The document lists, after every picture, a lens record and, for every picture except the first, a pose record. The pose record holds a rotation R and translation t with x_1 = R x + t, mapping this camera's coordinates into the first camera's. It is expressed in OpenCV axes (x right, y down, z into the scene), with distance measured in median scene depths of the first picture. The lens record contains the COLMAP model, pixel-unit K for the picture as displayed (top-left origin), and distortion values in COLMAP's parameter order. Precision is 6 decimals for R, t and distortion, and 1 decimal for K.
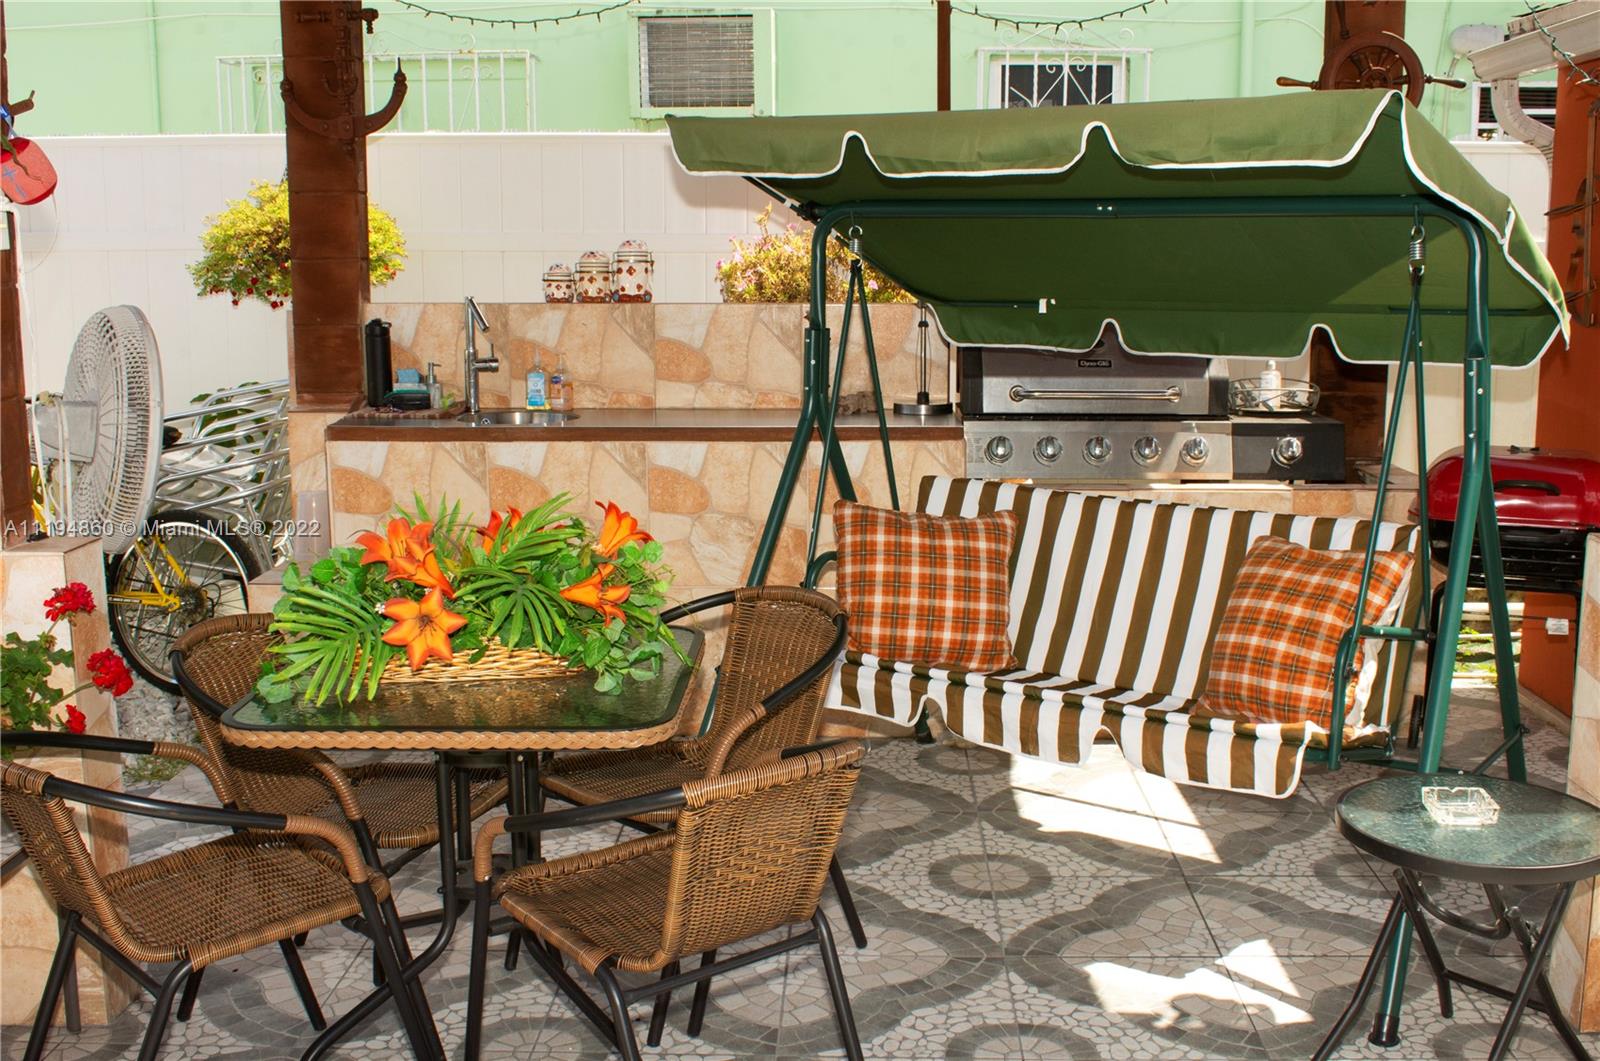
lens RADIAL K [[1734.8, 0, 800.0], [0, 1734.8, 530.5], [0, 0, 1]] dist [-0.071124, 0.000161]
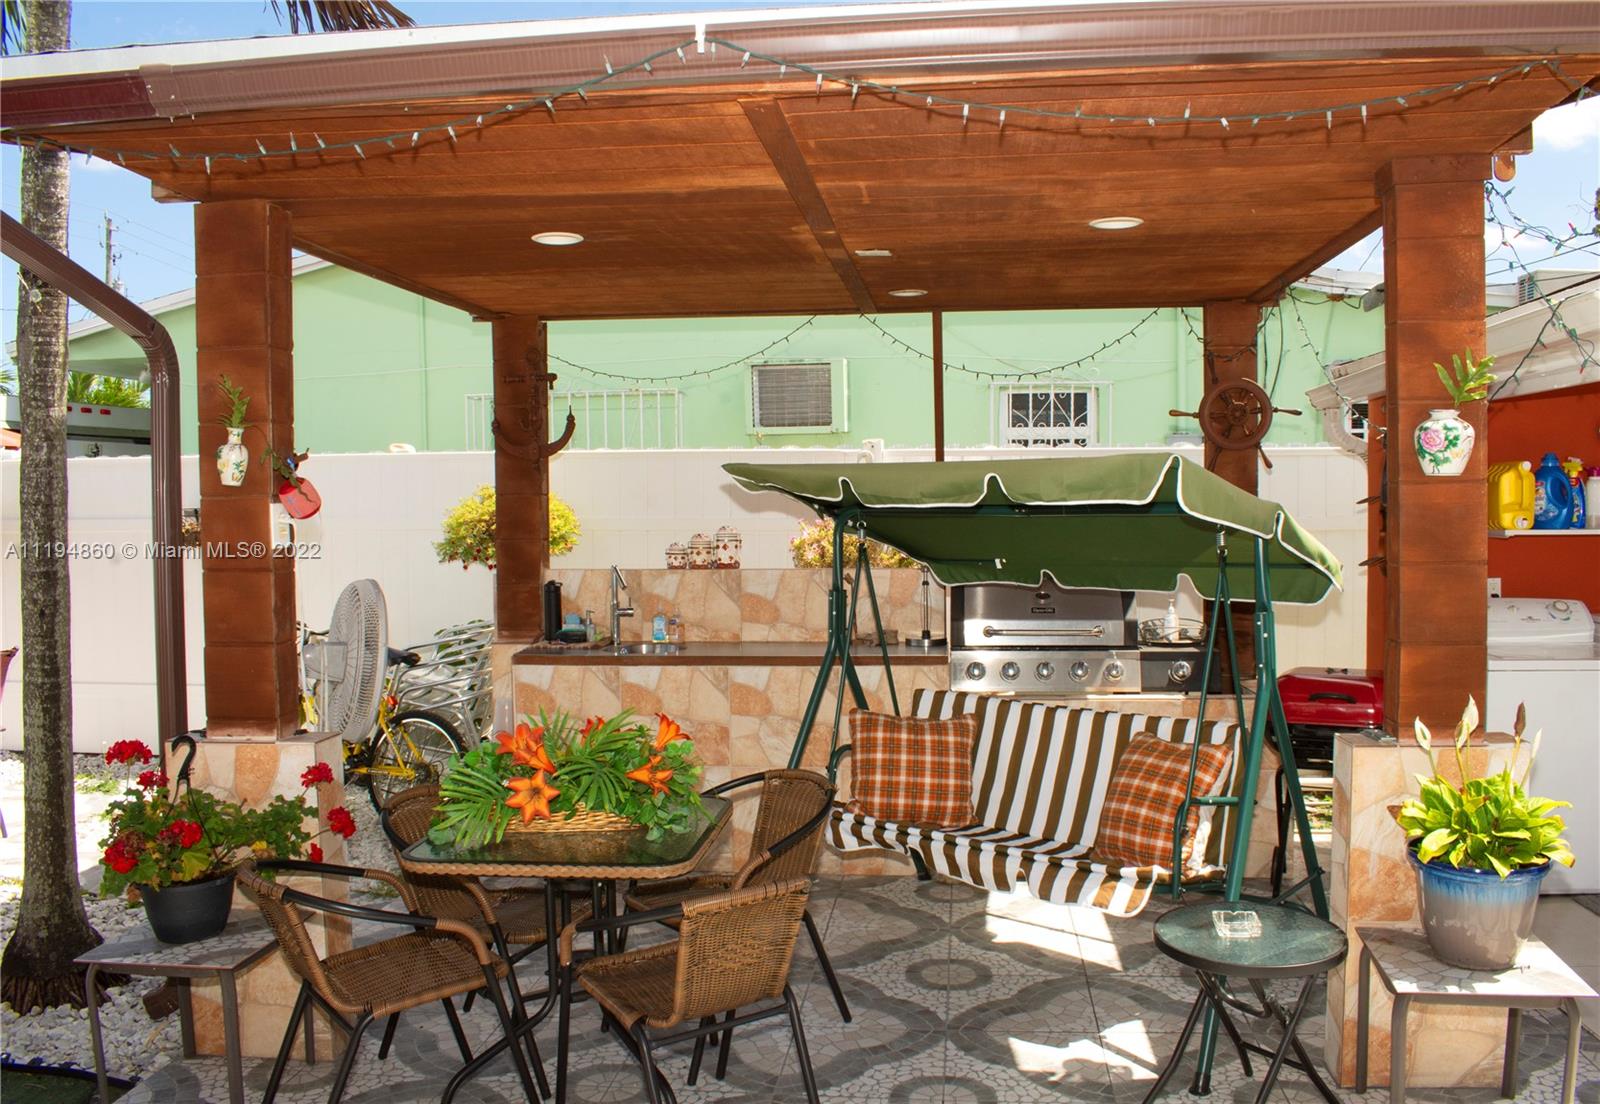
lens RADIAL K [[1272.1, 0, 800.0], [0, 1272.1, 552.0], [0, 0, 1]] dist [-0.093745, 0.007548]
pose [[0.997223, -0.006961, -0.074142, 0.071609], [-0.002913, 0.991212, -0.132250, -0.007768], [0.074411, 0.132099, 0.988440, -0.082479]]
